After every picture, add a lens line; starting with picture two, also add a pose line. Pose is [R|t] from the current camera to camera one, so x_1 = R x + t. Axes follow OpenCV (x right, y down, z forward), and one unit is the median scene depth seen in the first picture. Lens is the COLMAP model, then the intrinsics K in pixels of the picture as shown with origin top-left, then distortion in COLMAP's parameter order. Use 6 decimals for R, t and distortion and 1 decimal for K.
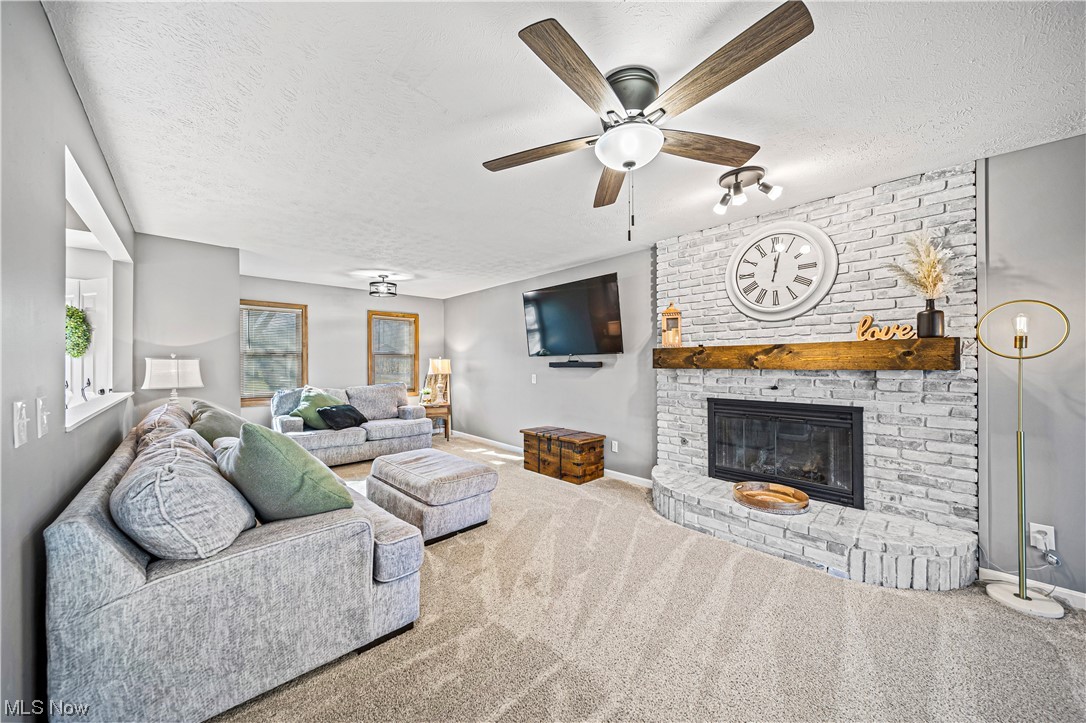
lens RADIAL K [[379.2, 0, 540.7], [0, 379.2, 360.5], [0, 0, 1]] dist [-0.000594, 0.000265]
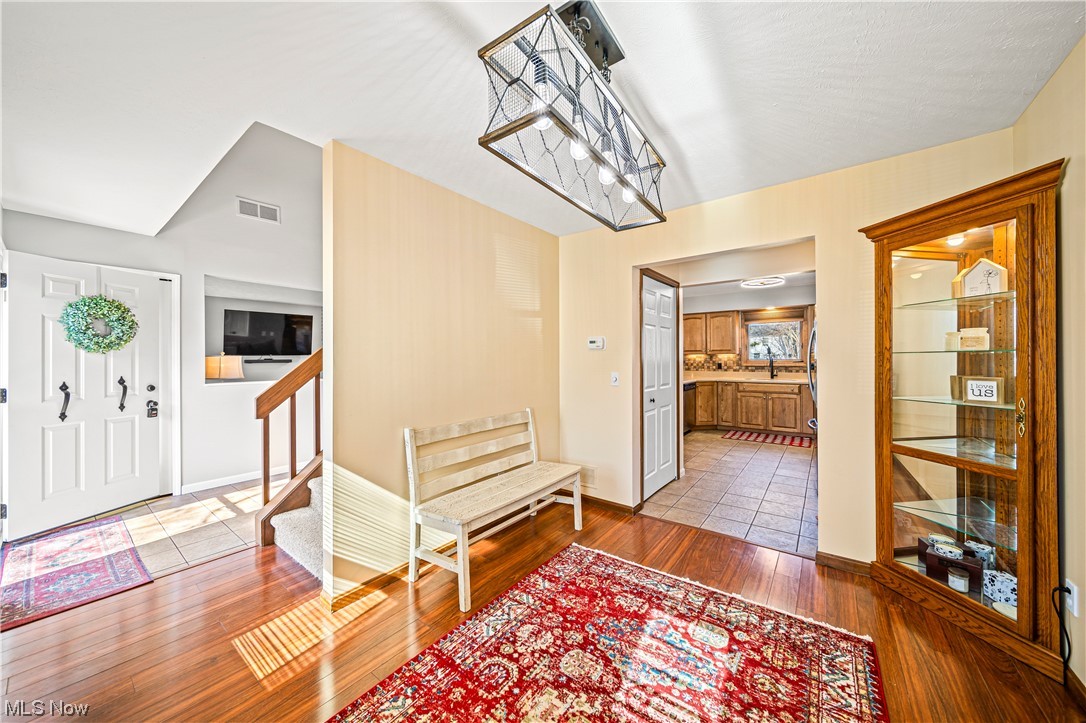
lens RADIAL K [[379.2, 0, 540.7], [0, 379.2, 360.5], [0, 0, 1]] dist [-0.000594, 0.000265]
pose [[-0.157207, 0.002816, 0.987562, -2.902655], [0.002320, 0.999994, -0.002482, 0.021214], [-0.987563, 0.001901, -0.157213, 0.145459]]
